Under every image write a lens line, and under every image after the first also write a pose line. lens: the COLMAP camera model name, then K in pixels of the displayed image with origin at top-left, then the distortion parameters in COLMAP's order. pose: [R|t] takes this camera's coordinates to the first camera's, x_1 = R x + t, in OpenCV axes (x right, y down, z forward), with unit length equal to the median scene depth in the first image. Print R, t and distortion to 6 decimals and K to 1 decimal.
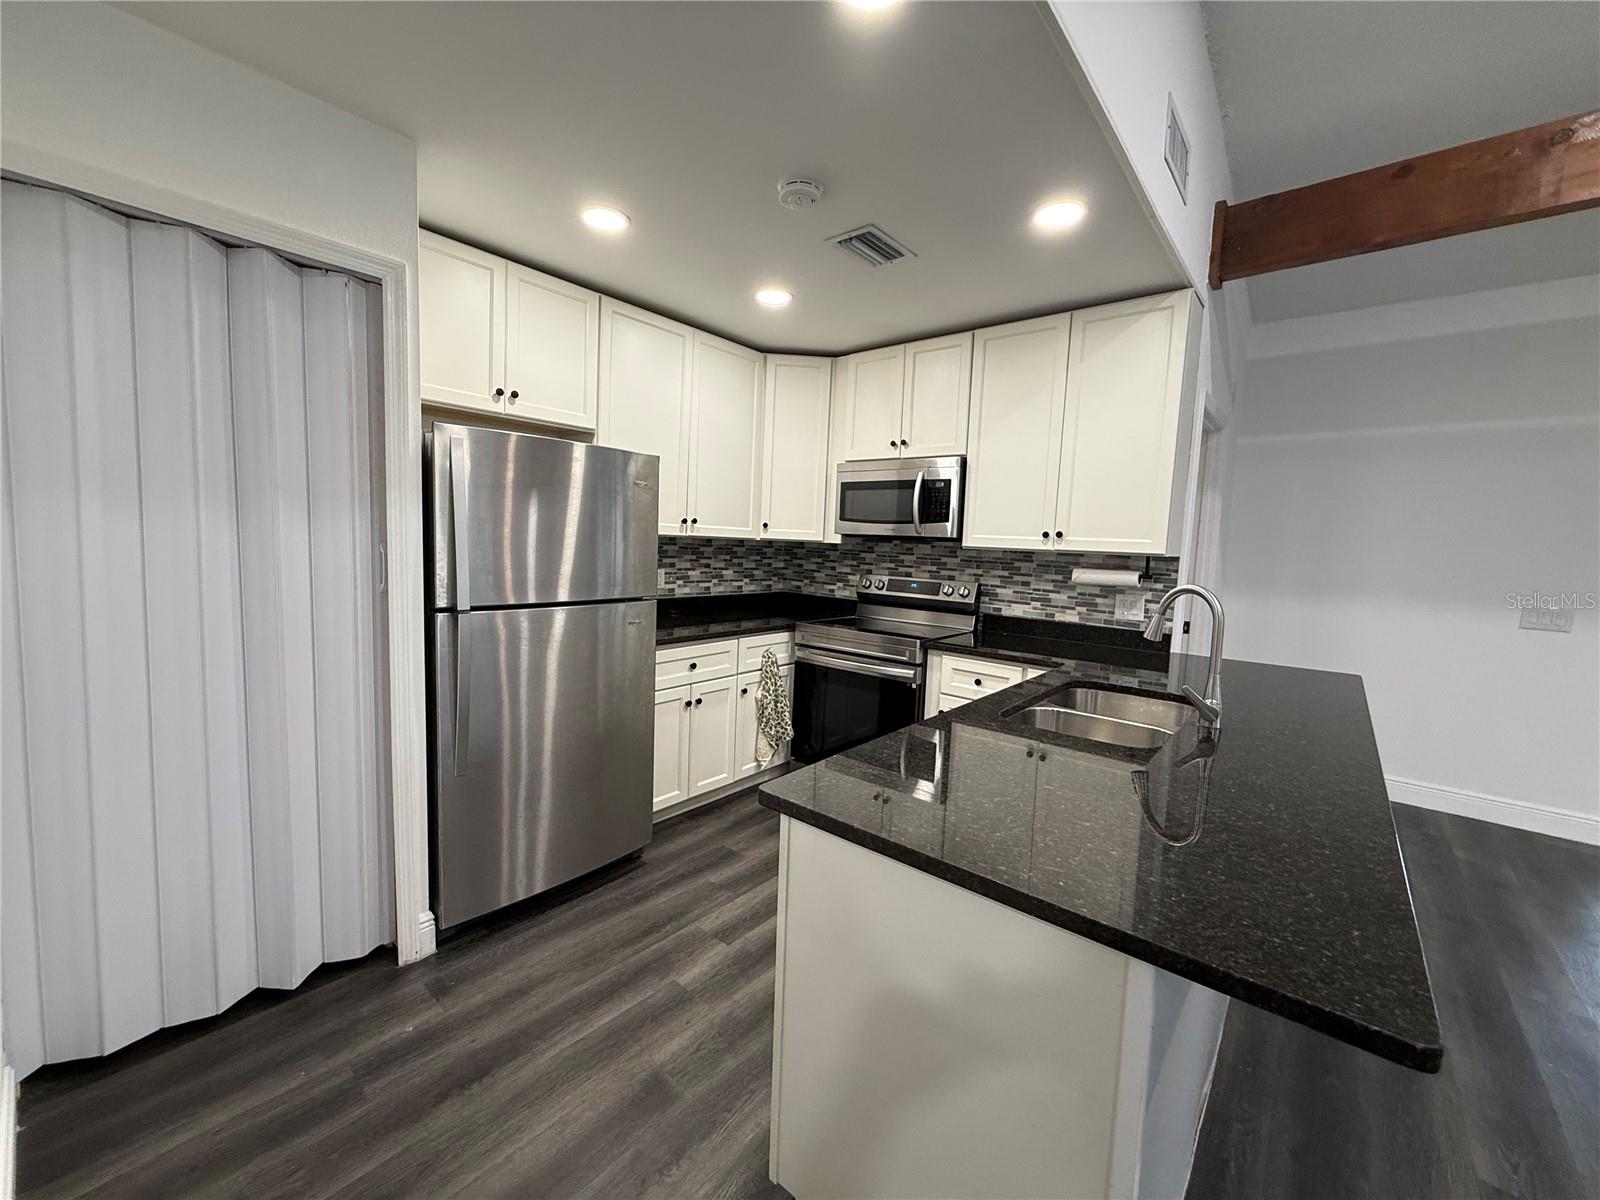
lens RADIAL K [[639.2, 0, 800.0], [0, 639.2, 600.0], [0, 0, 1]] dist [-0.001802, -0.000087]
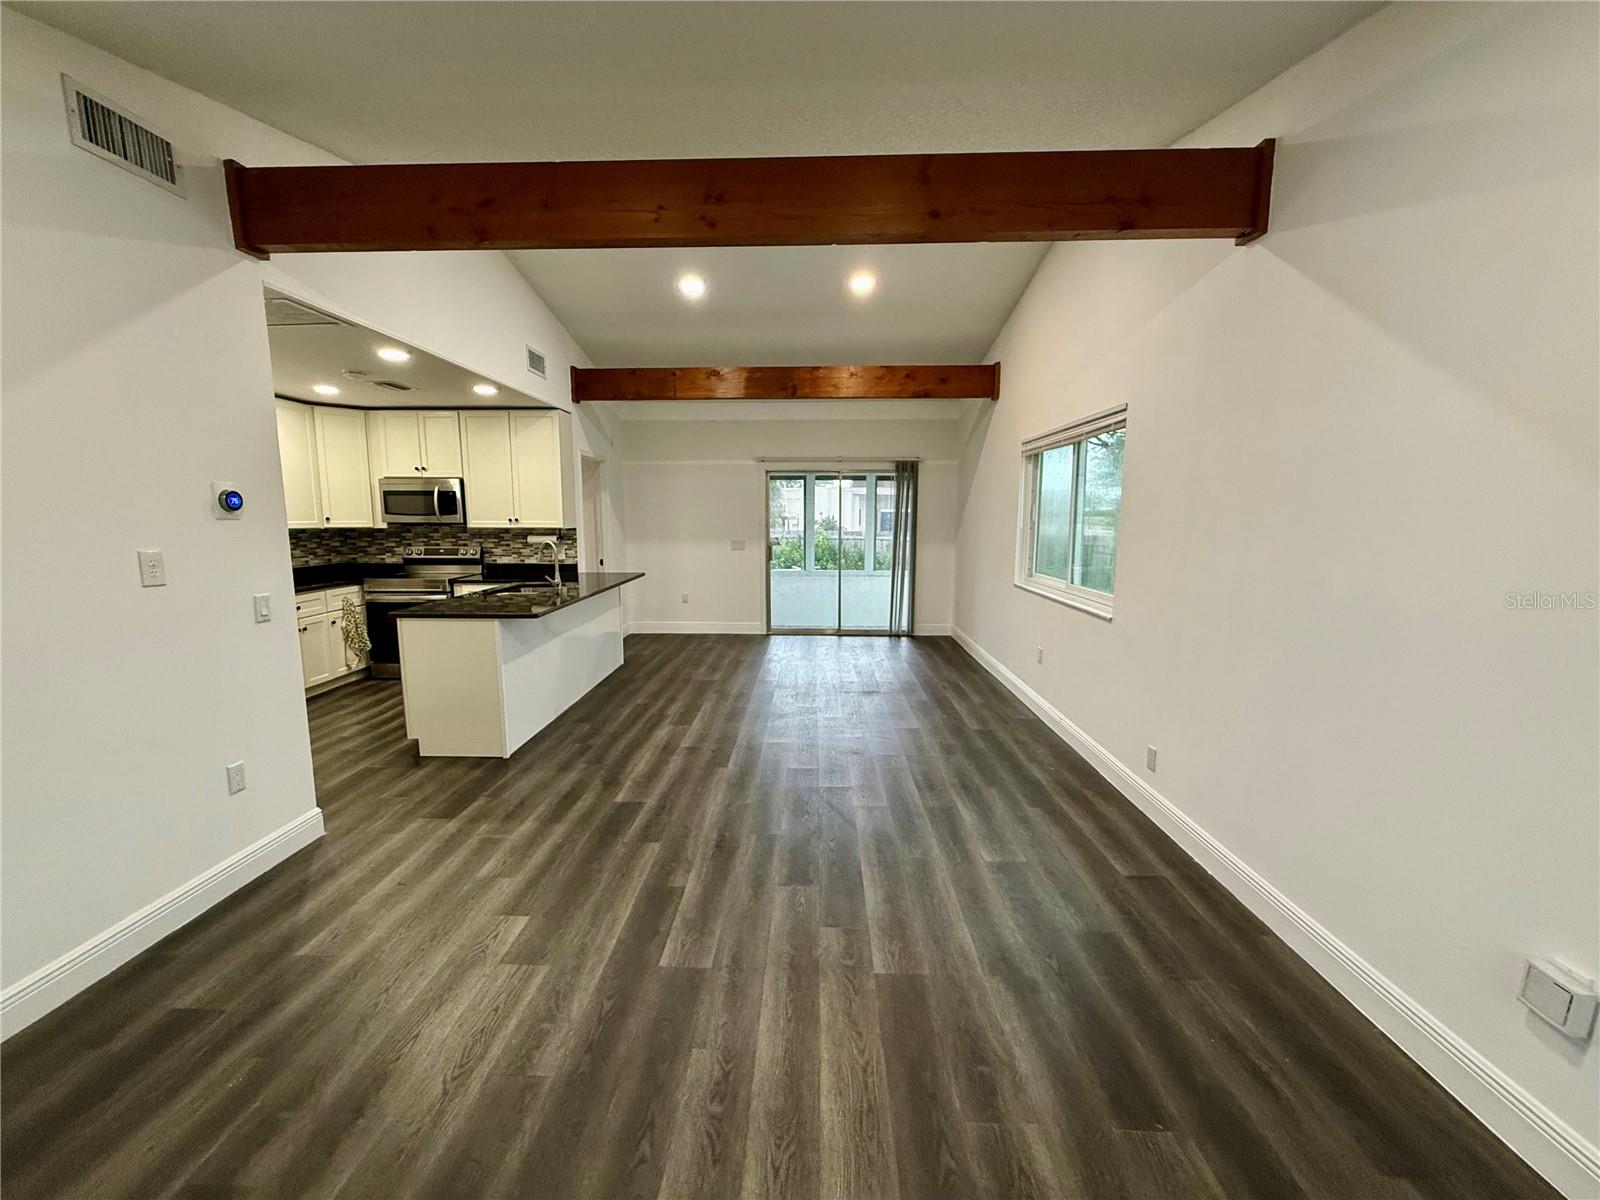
lens RADIAL K [[639.2, 0, 800.0], [0, 639.2, 600.0], [0, 0, 1]] dist [-0.001802, -0.000087]
pose [[0.782387, -0.121054, 0.610915, -0.138073], [0.085742, 0.992524, 0.086863, 0.043253], [-0.616863, -0.015579, 0.786917, -0.982353]]
